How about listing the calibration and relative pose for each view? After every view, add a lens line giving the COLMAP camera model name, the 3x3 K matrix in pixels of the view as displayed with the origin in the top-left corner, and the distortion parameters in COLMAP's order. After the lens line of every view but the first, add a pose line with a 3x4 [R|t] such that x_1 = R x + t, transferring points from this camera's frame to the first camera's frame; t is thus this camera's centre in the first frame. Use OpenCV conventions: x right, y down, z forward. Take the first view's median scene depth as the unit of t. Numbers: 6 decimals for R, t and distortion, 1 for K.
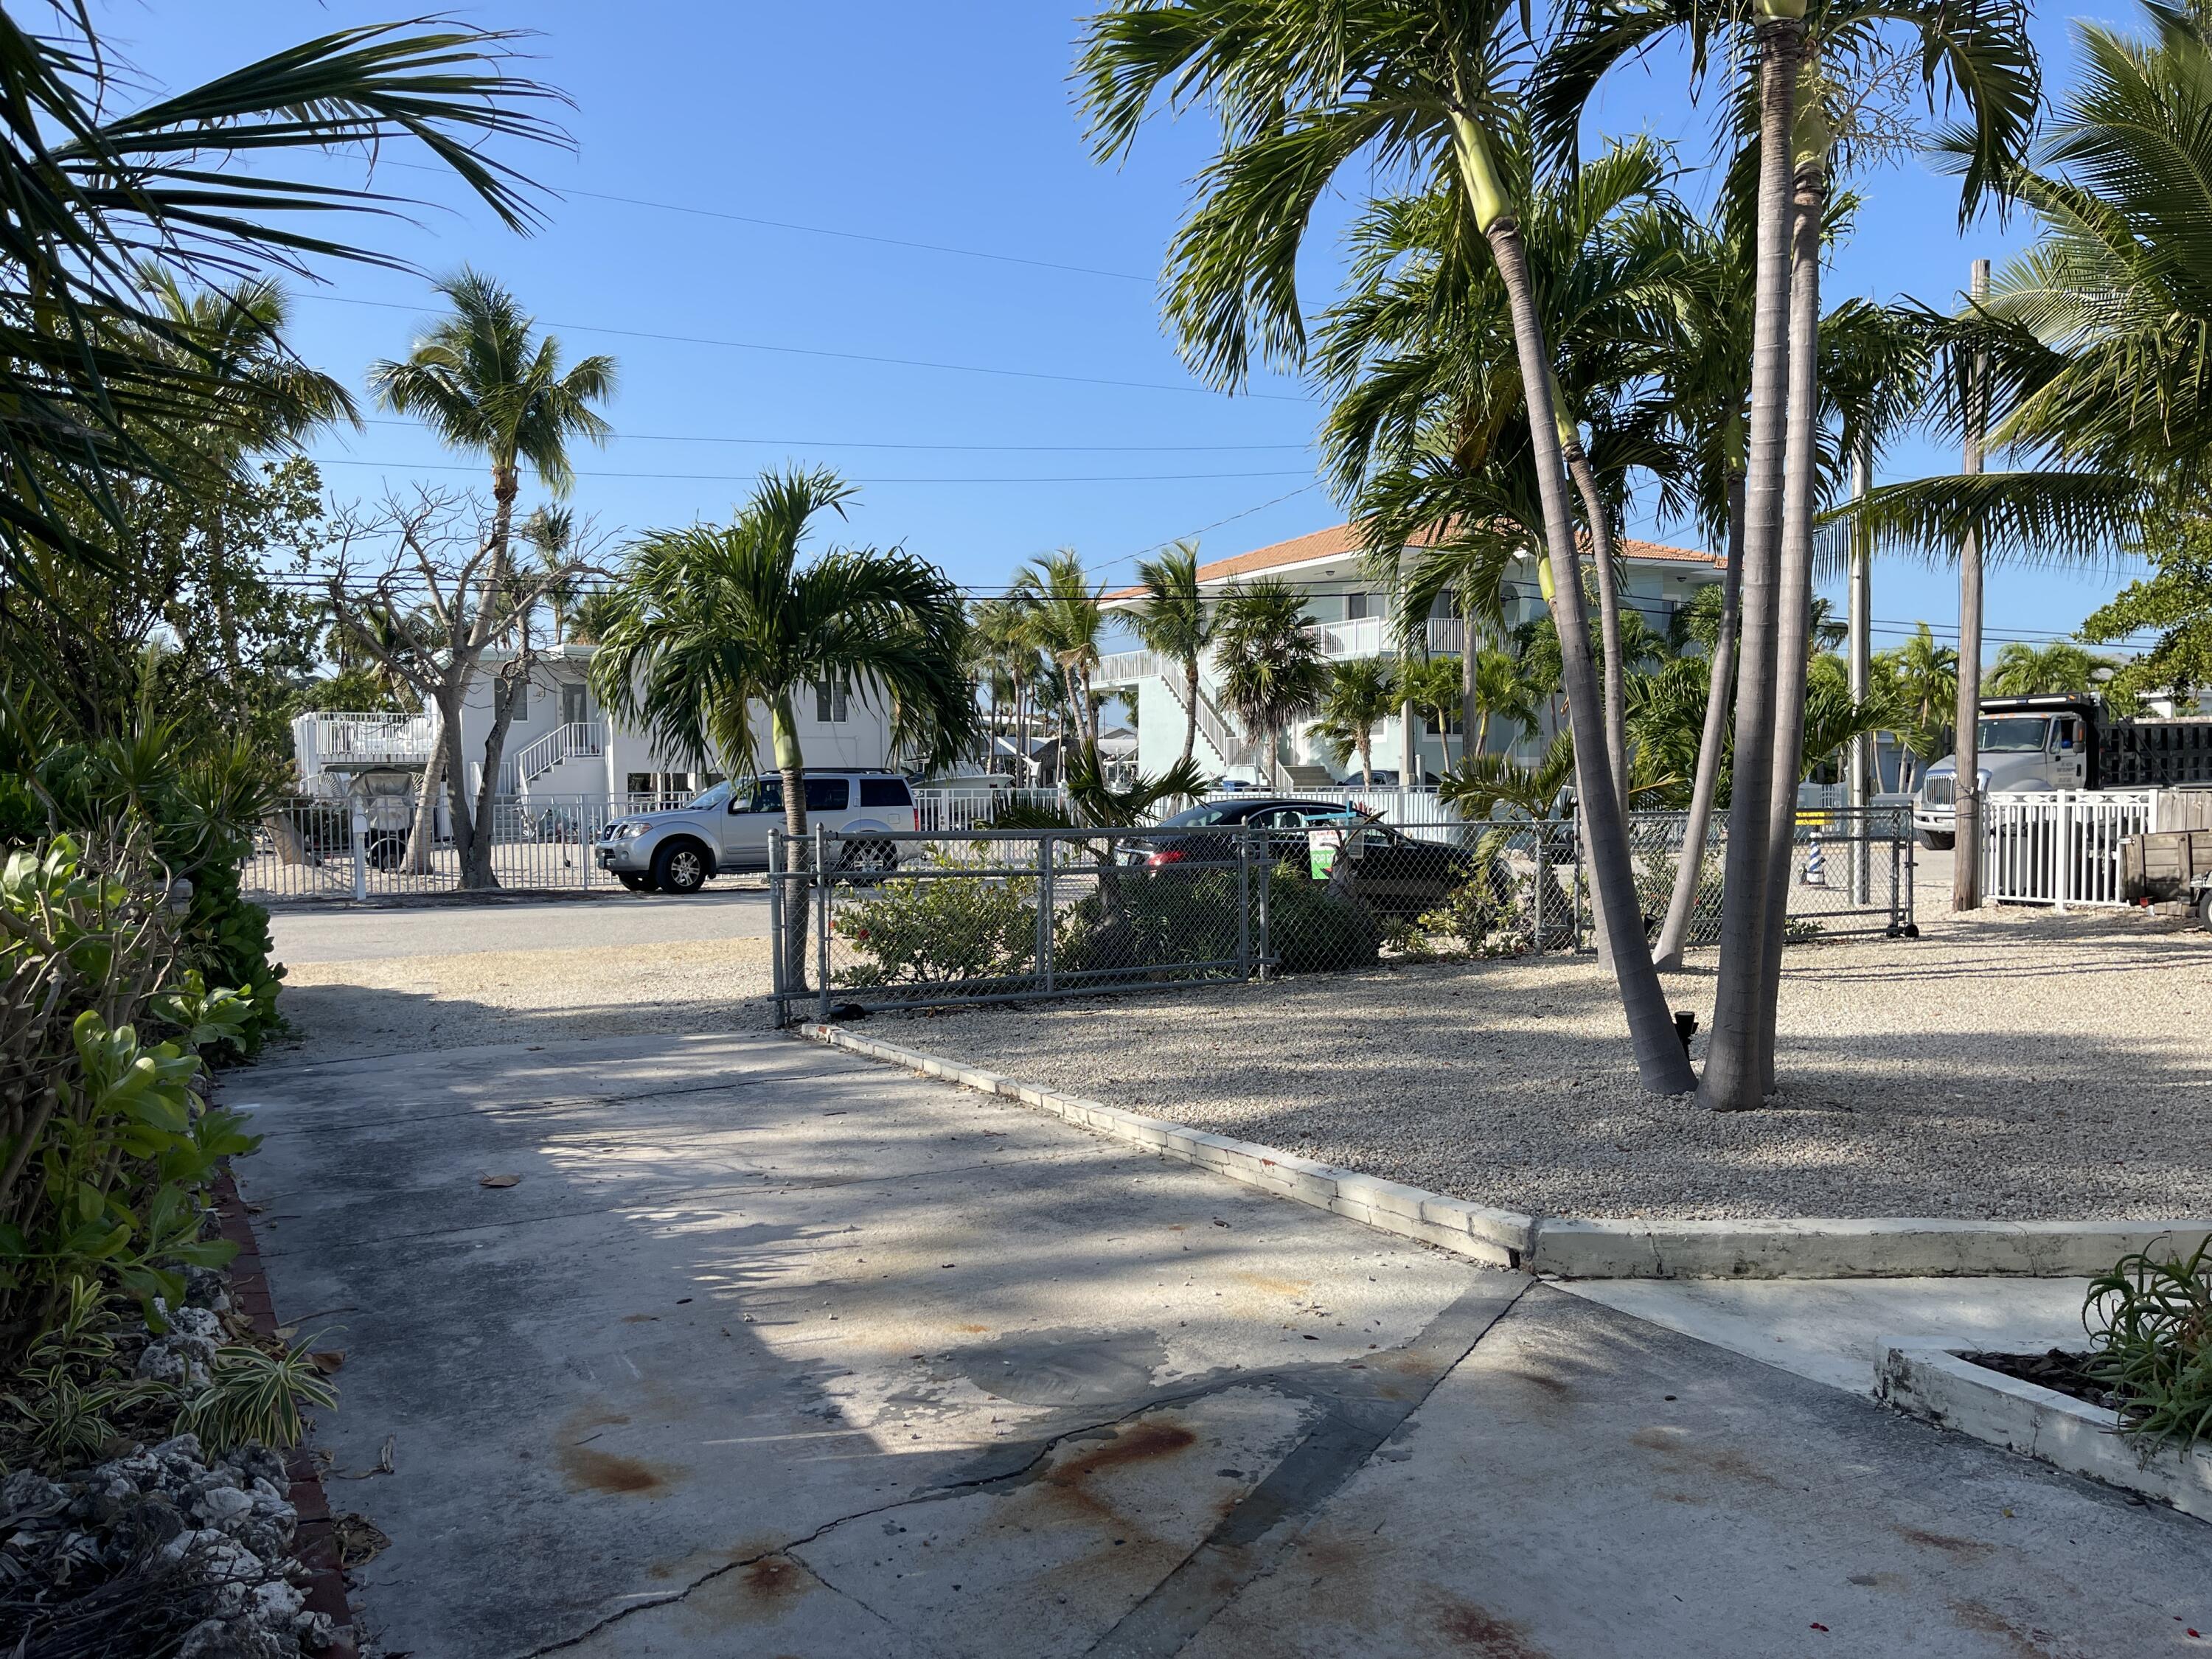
lens RADIAL K [[1673.9, 0, 1095.5], [0, 1673.9, 842.1], [0, 0, 1]] dist [0.046340, -0.040886]
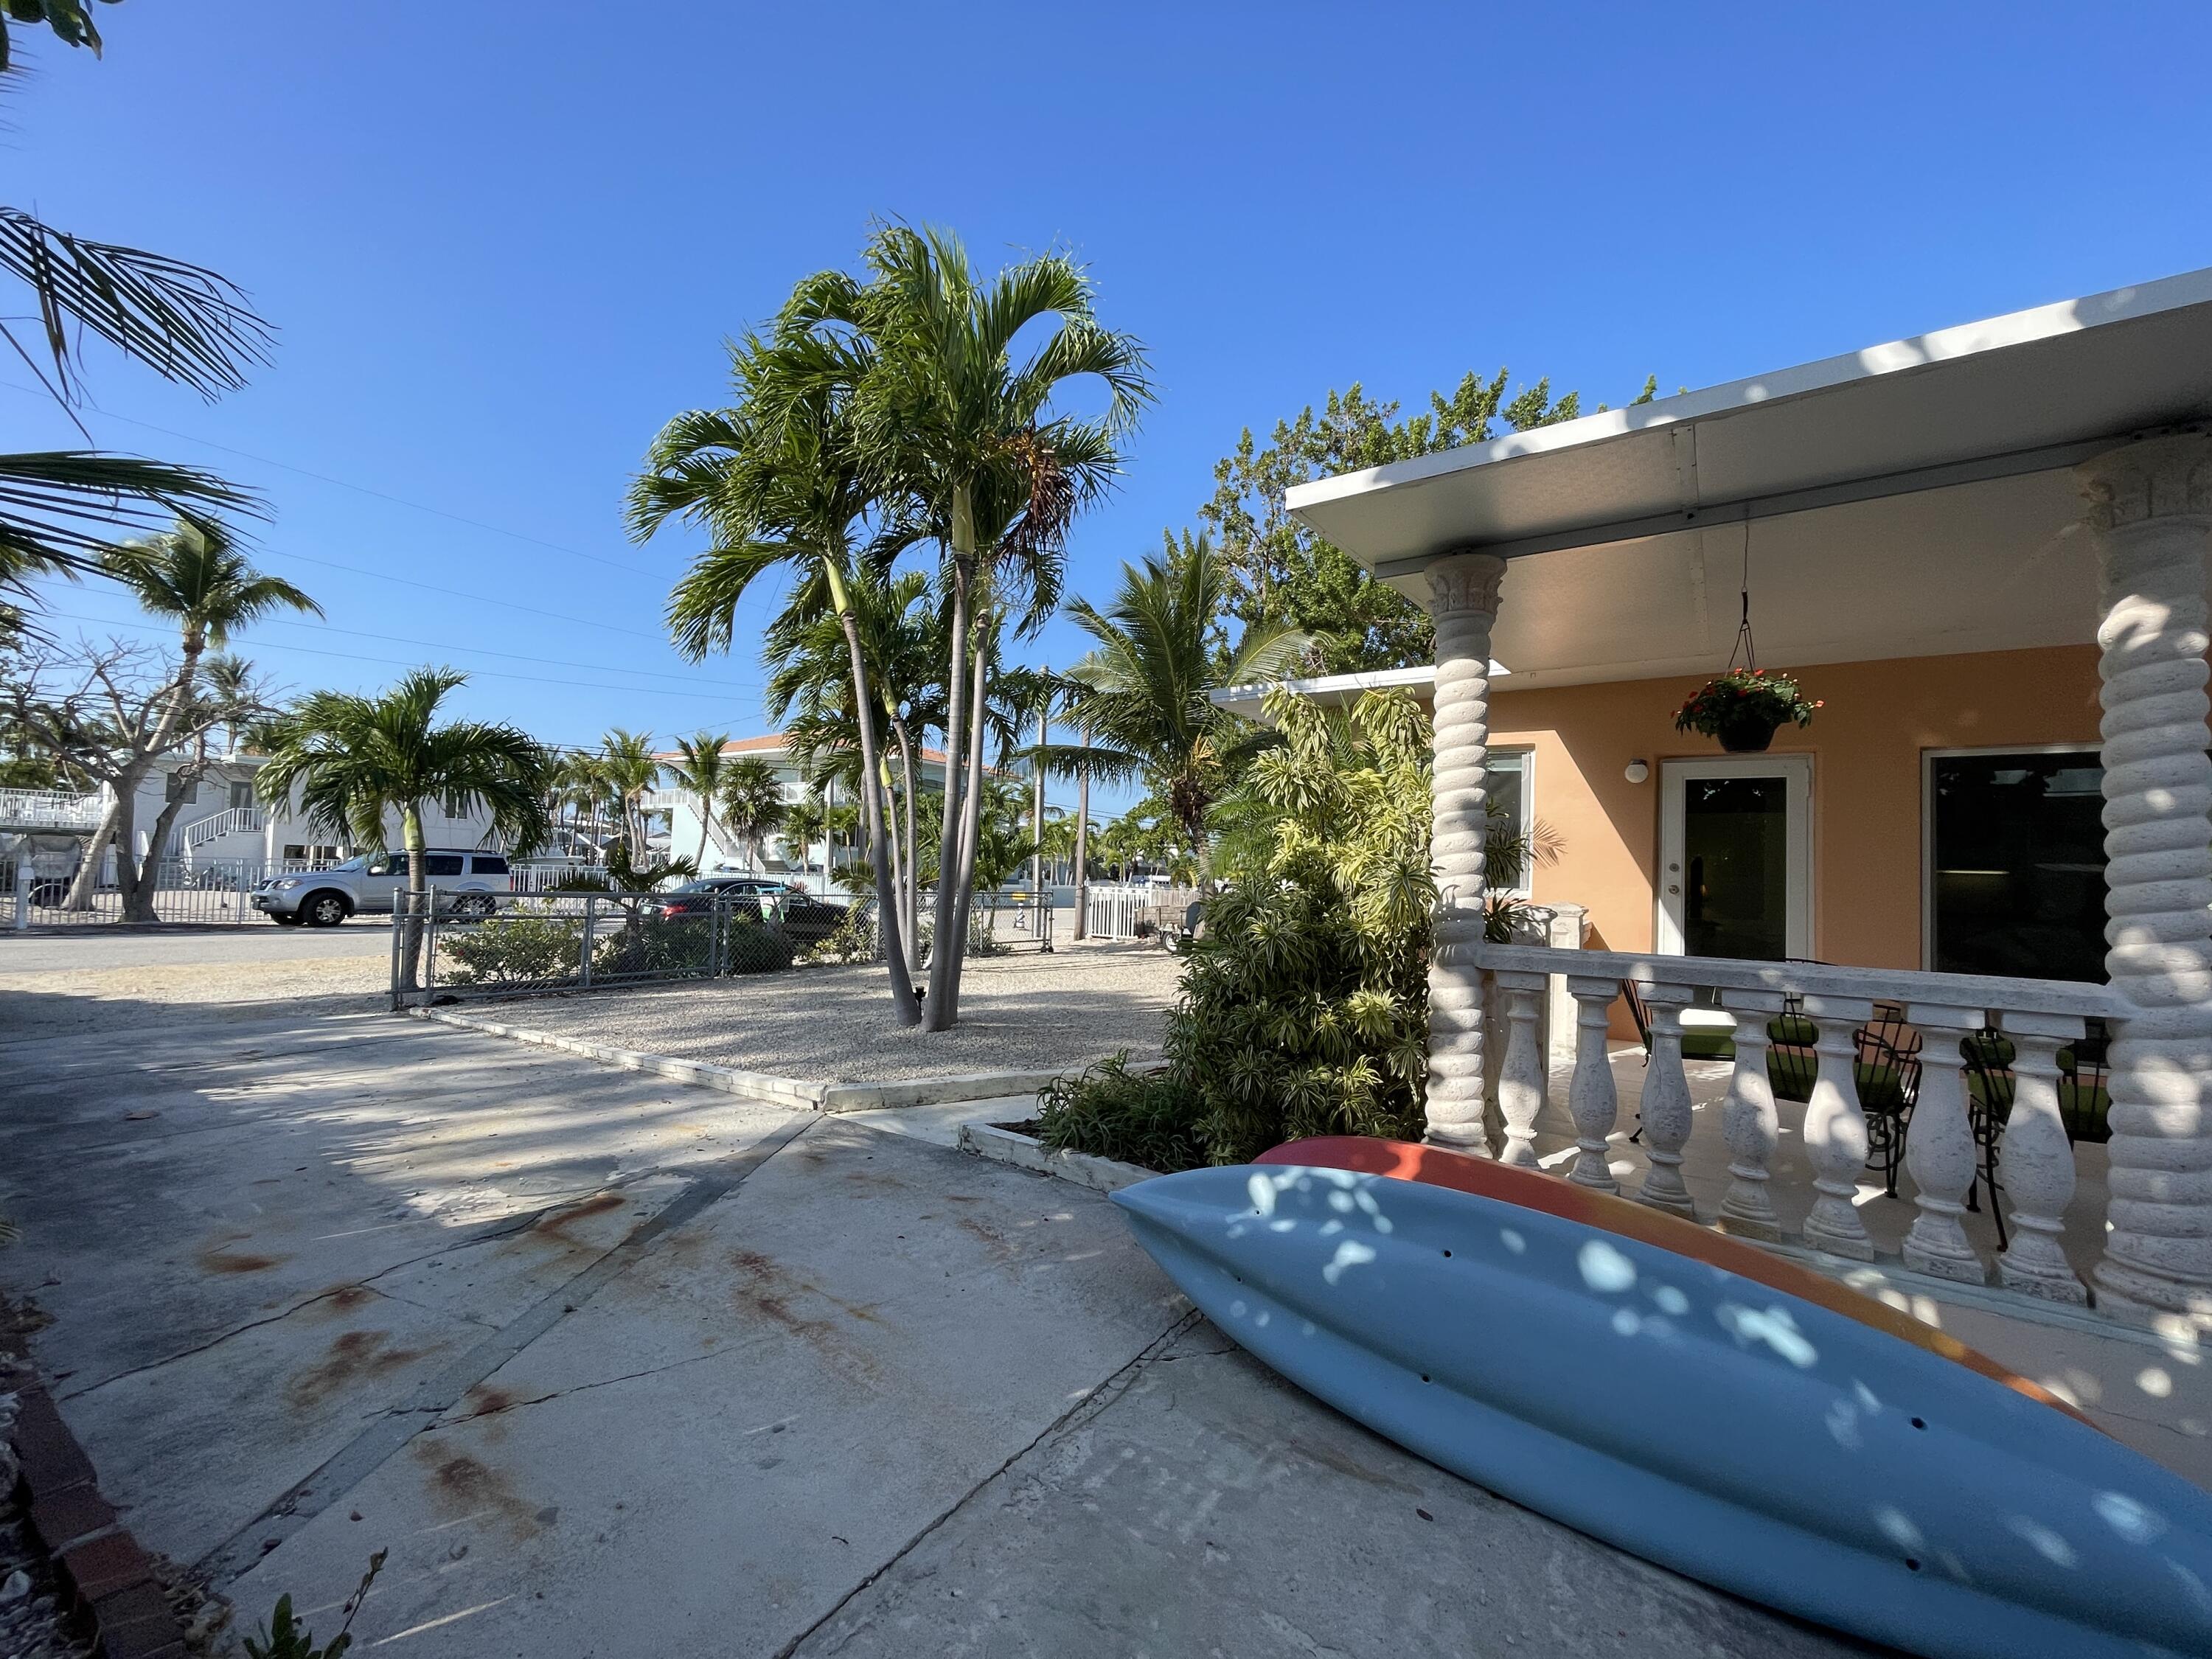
lens RADIAL K [[891.5, 0, 1100.0], [0, 891.5, 839.2], [0, 0, 1]] dist [-0.001047, 0.000868]
pose [[0.890510, 0.054664, 0.451668, 0.019634], [-0.021678, 0.996726, -0.077891, -0.001630], [-0.454447, 0.059572, 0.888779, -0.073772]]
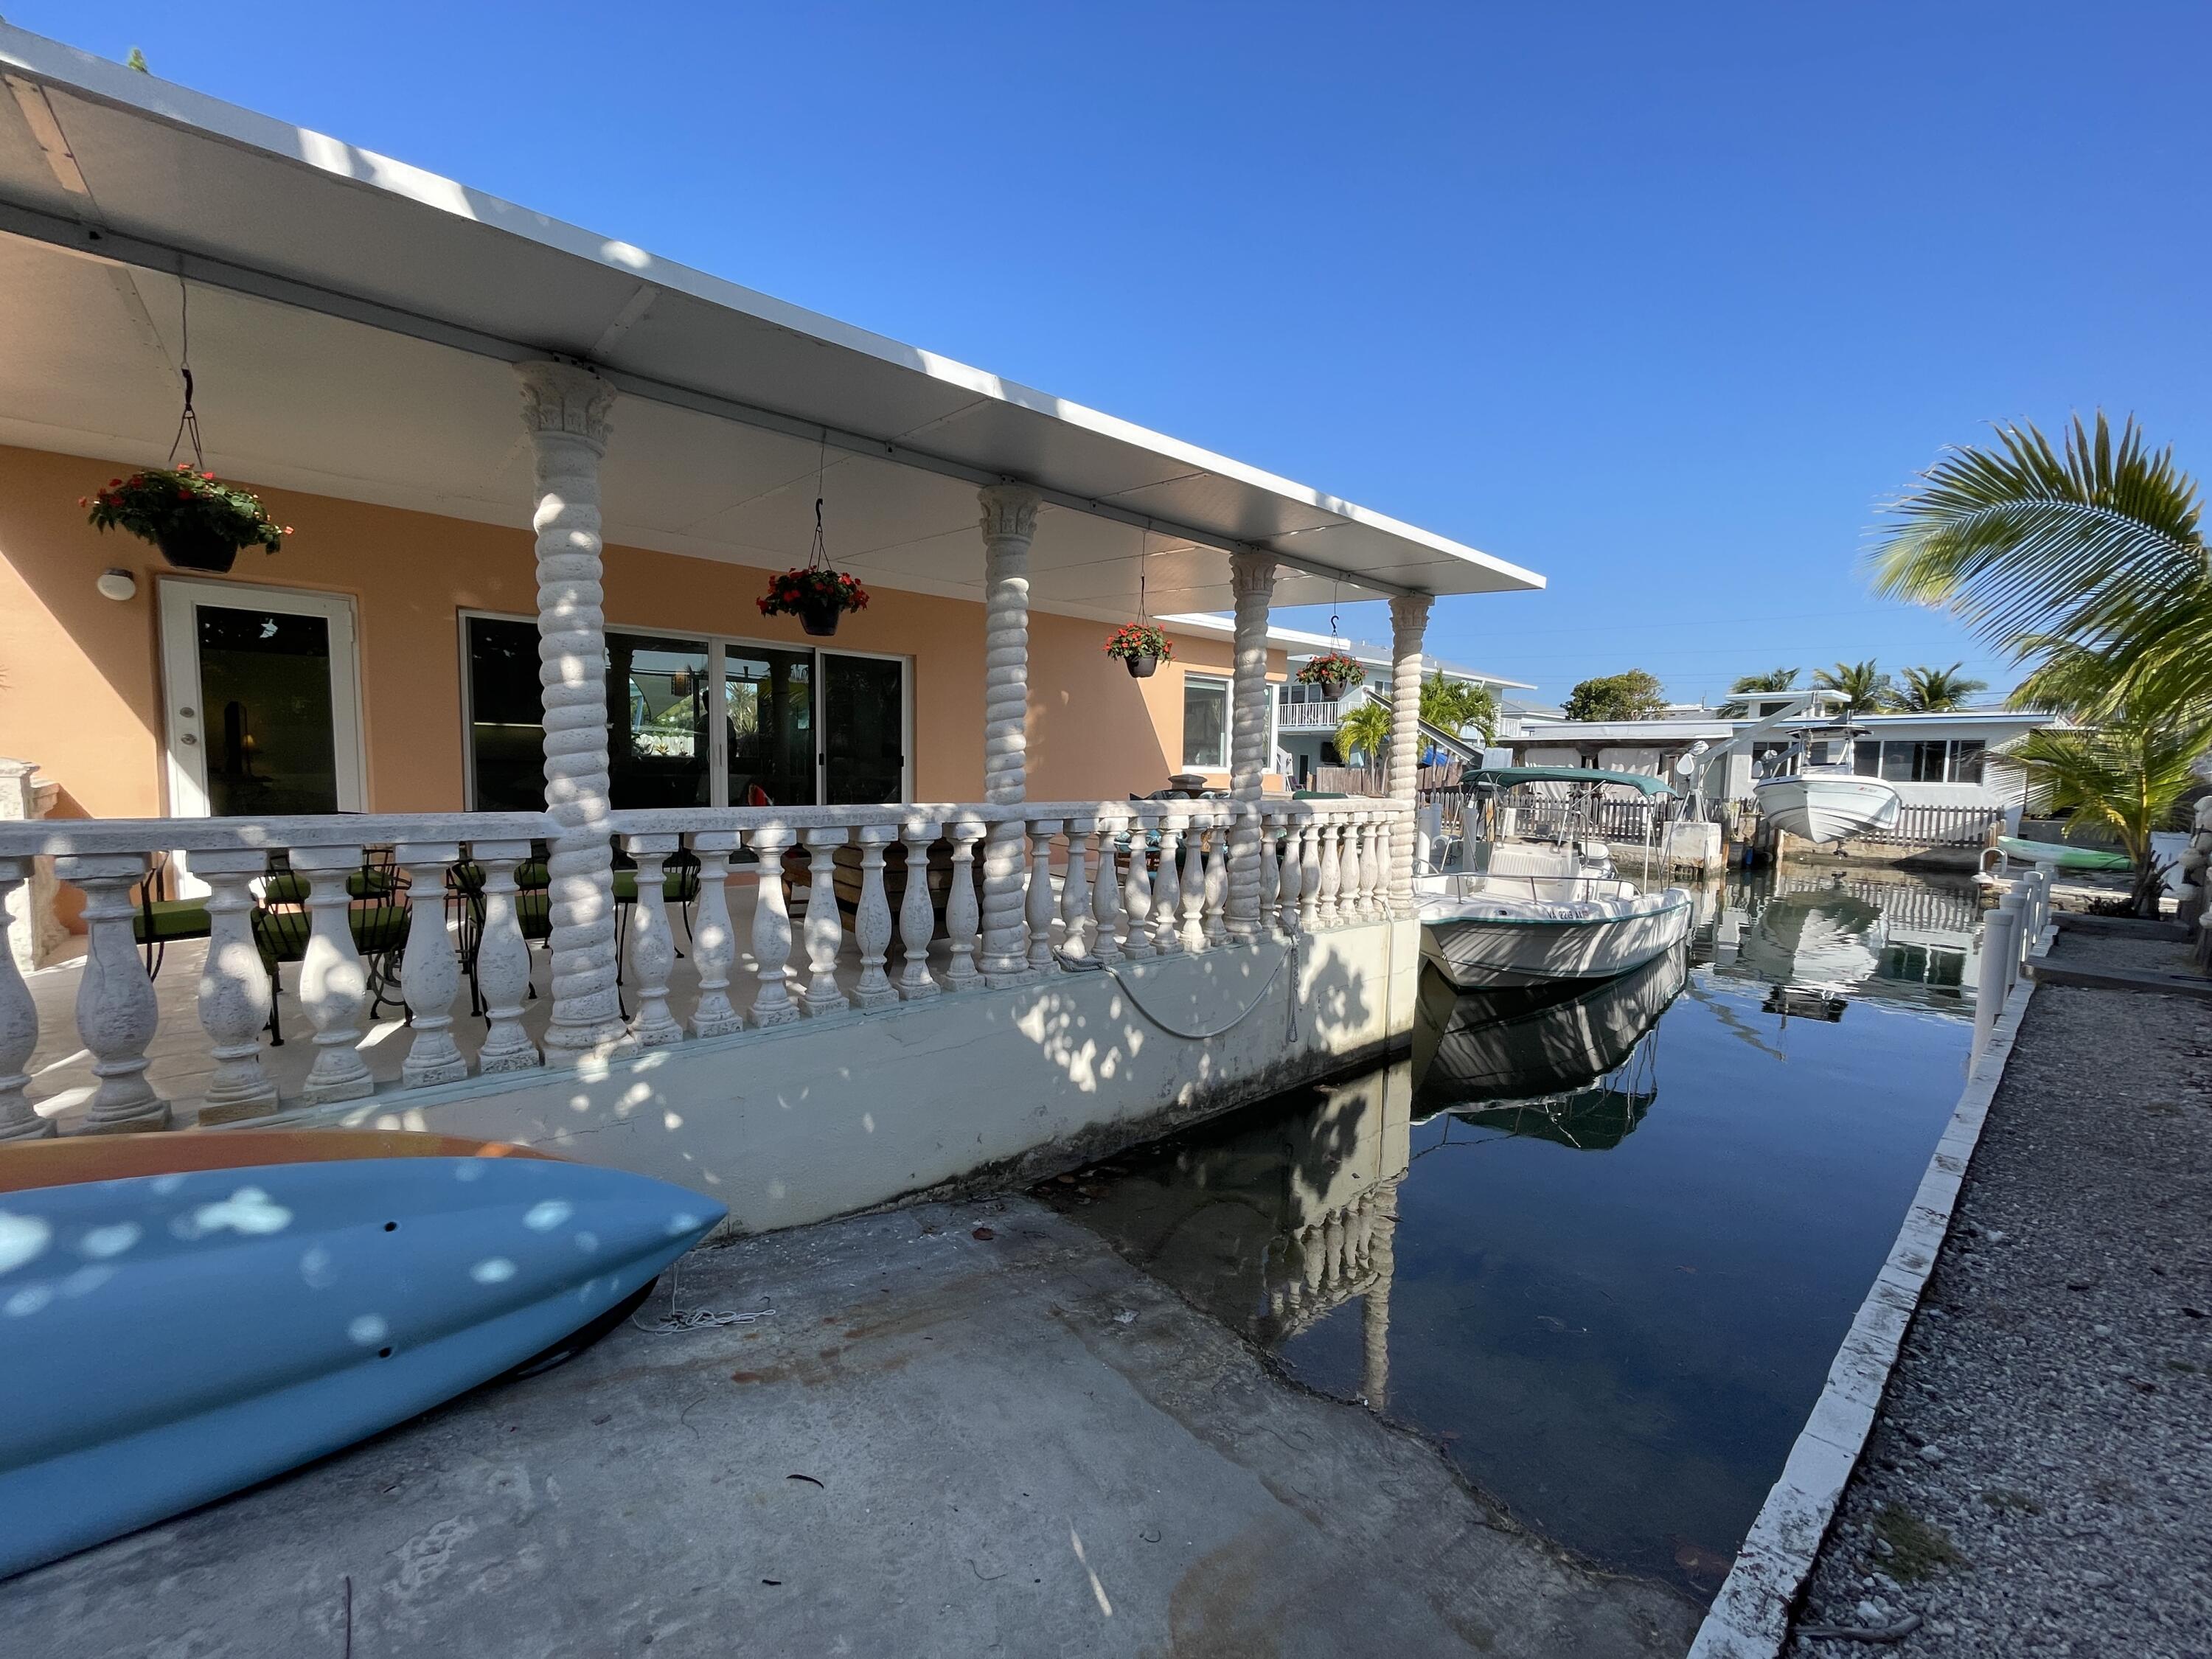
lens RADIAL K [[891.5, 0, 1103.4], [0, 891.5, 838.9], [0, 0, 1]] dist [-0.001047, 0.000868]
pose [[-0.223207, -0.076845, 0.971737, 0.037960], [0.019550, 0.996334, 0.083281, 0.000470], [-0.974575, 0.037587, -0.220887, -0.096503]]
